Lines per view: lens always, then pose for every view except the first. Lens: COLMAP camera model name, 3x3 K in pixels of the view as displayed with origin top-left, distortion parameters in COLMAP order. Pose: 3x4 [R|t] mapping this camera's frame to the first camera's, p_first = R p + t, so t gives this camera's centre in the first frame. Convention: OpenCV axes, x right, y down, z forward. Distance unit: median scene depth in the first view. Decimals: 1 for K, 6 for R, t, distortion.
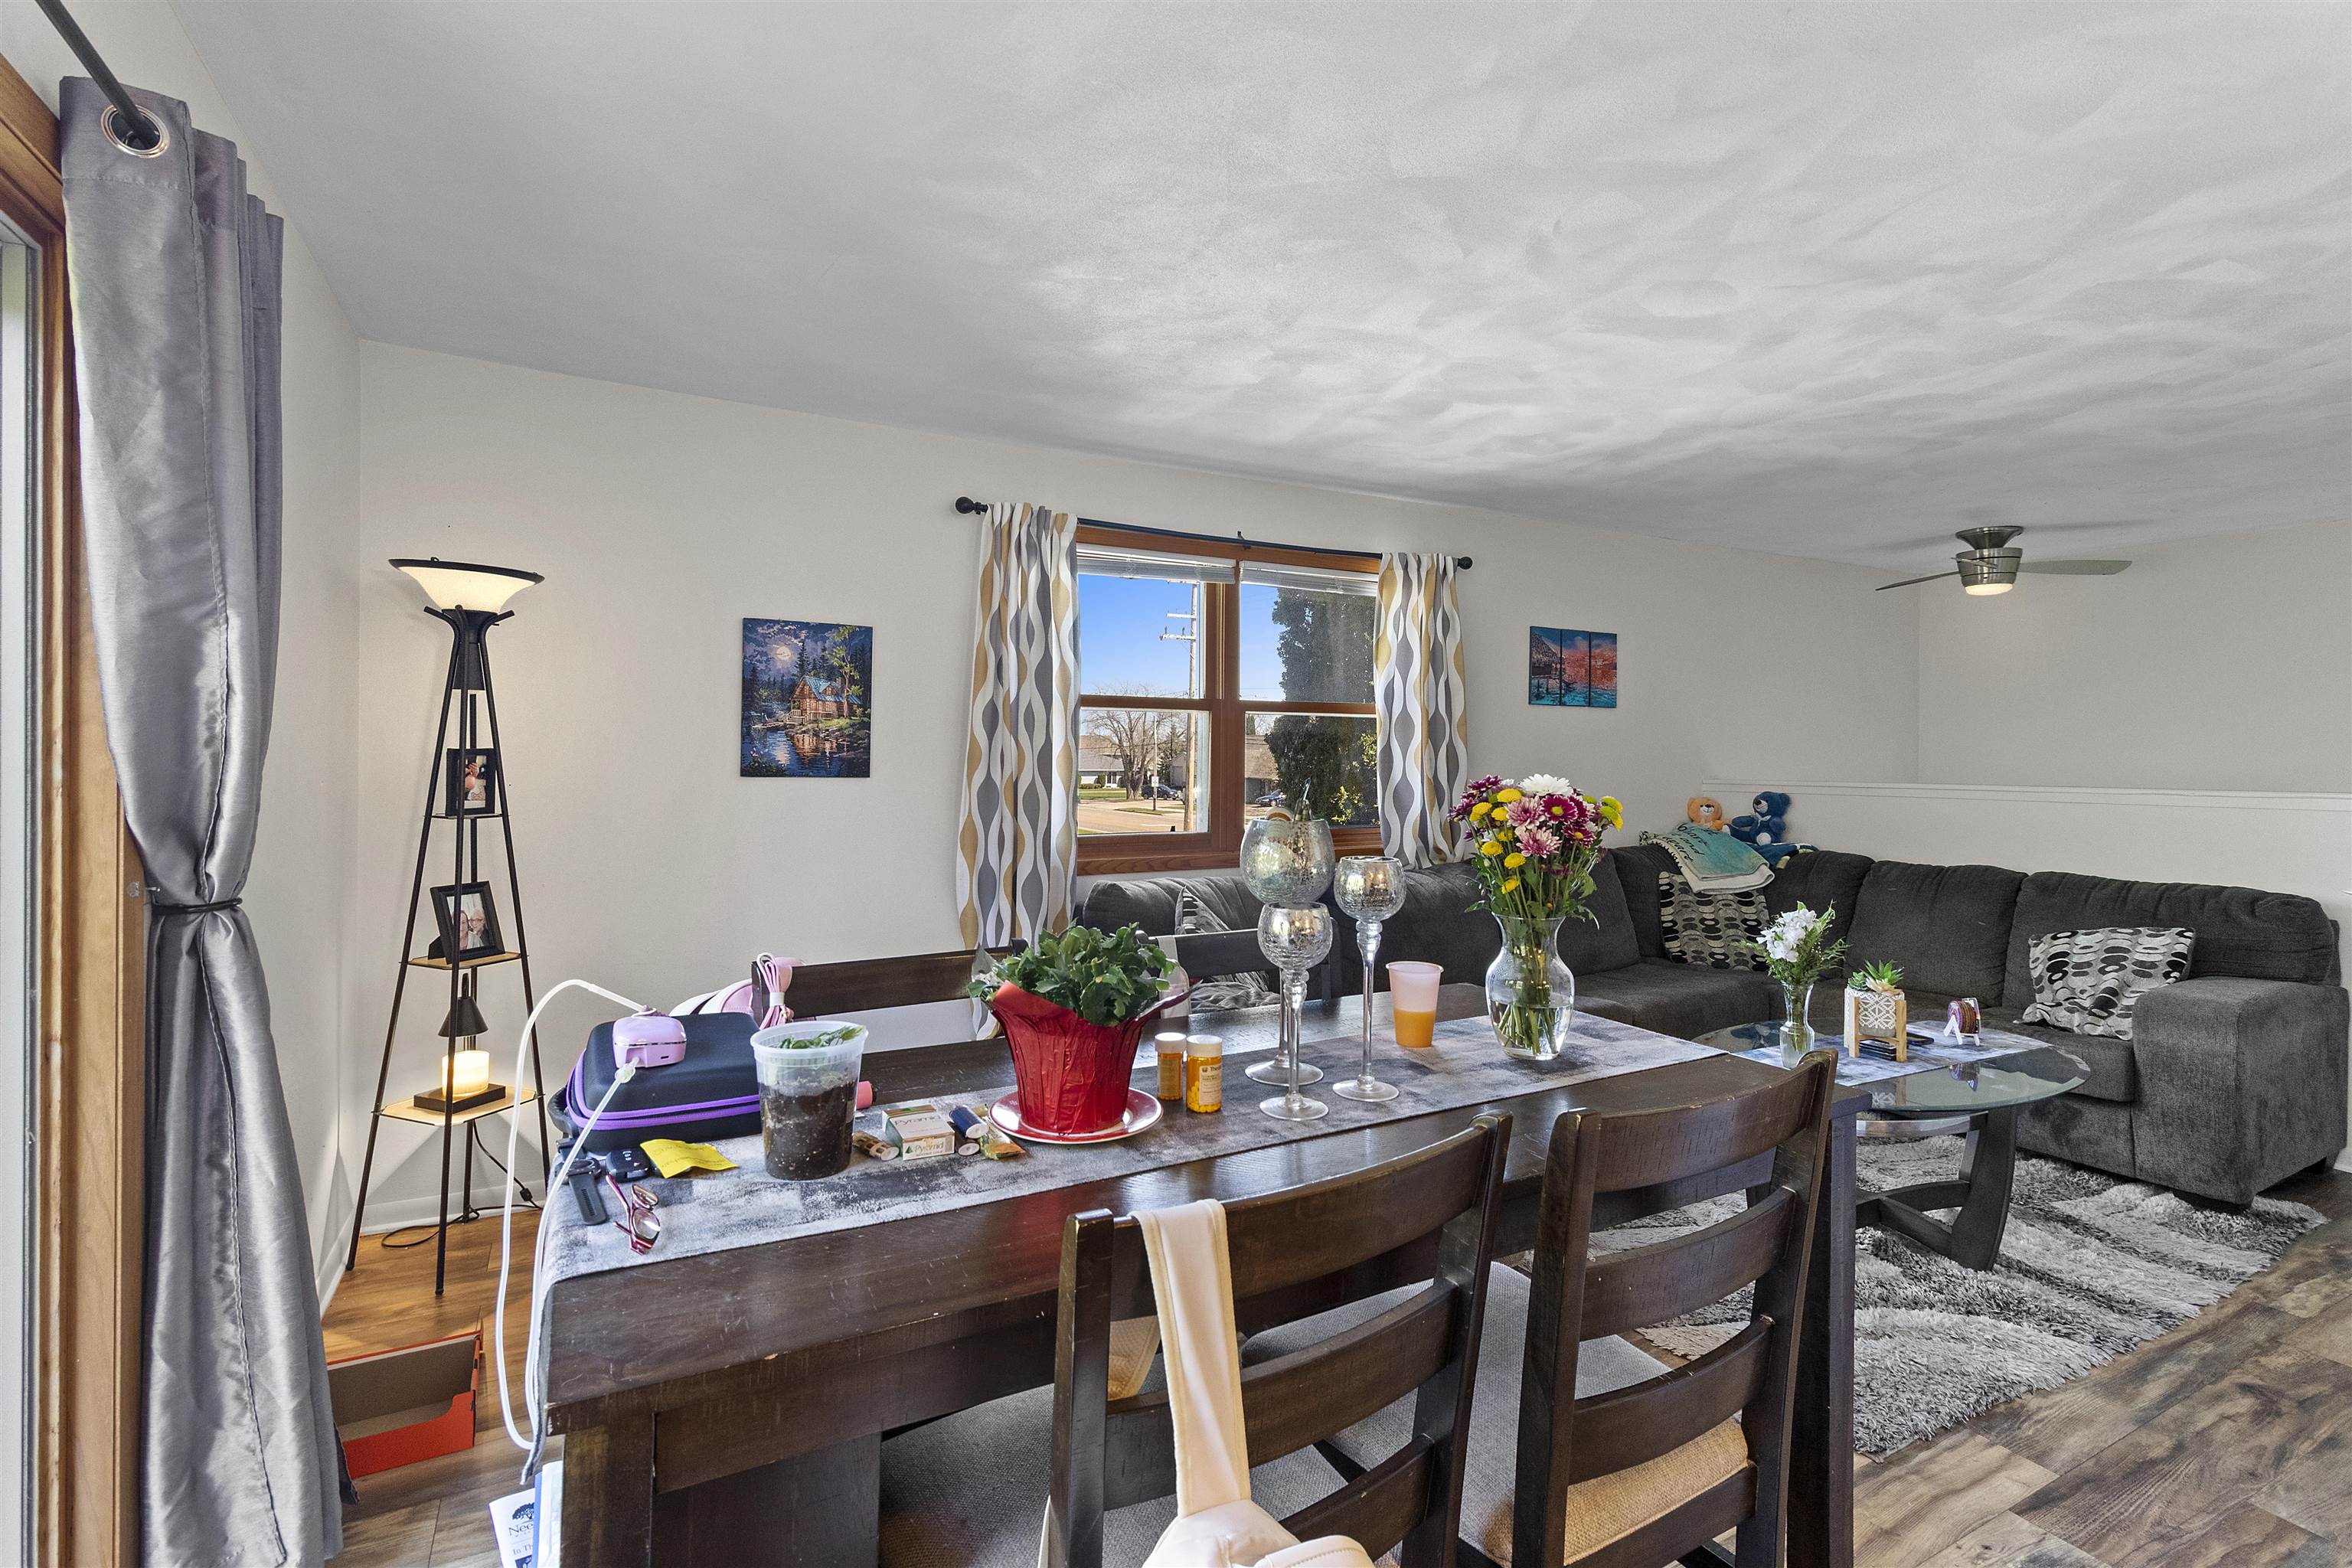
lens RADIAL K [[1081.5, 0, 1178.8], [0, 1081.5, 756.5], [0, 0, 1]] dist [0.000441, 0.000563]
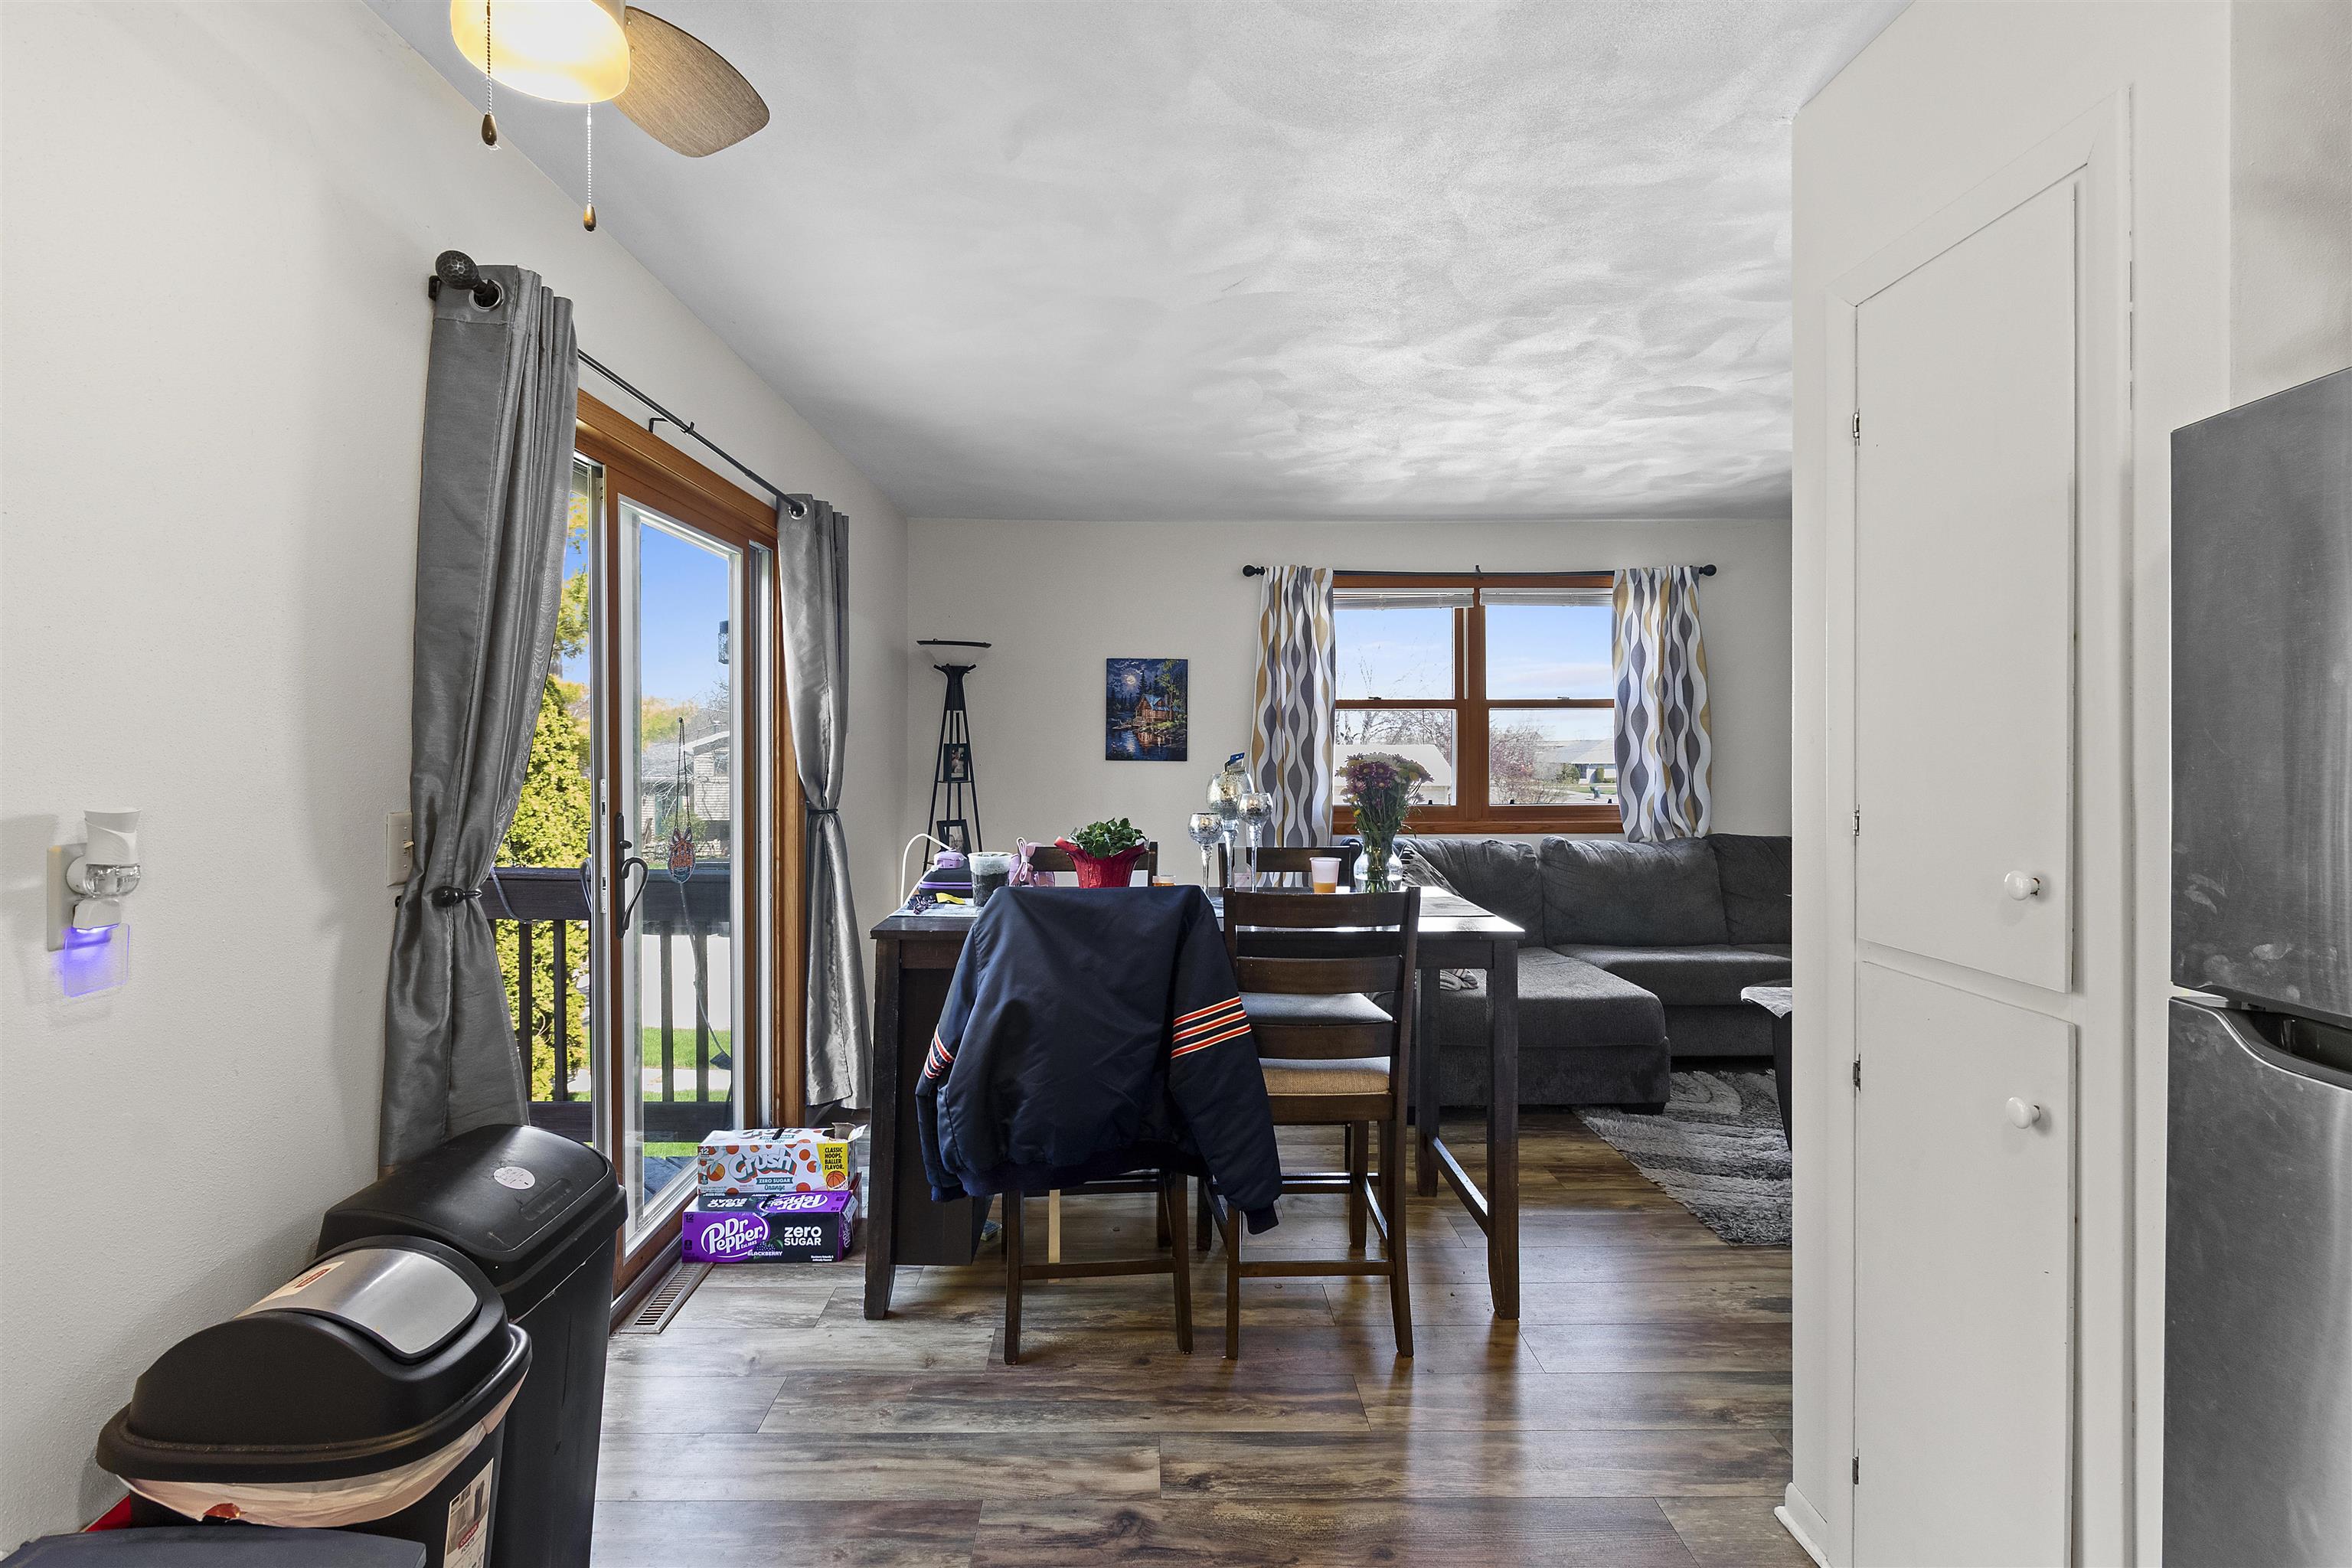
lens RADIAL K [[1094.1, 0, 1171.3], [0, 1094.1, 745.3], [0, 0, 1]] dist [0.000814, -0.000103]
pose [[0.887552, -0.007734, -0.460642, 0.401205], [0.005852, 0.999968, -0.005513, 0.006145], [0.460670, 0.002197, 0.887569, -0.354201]]
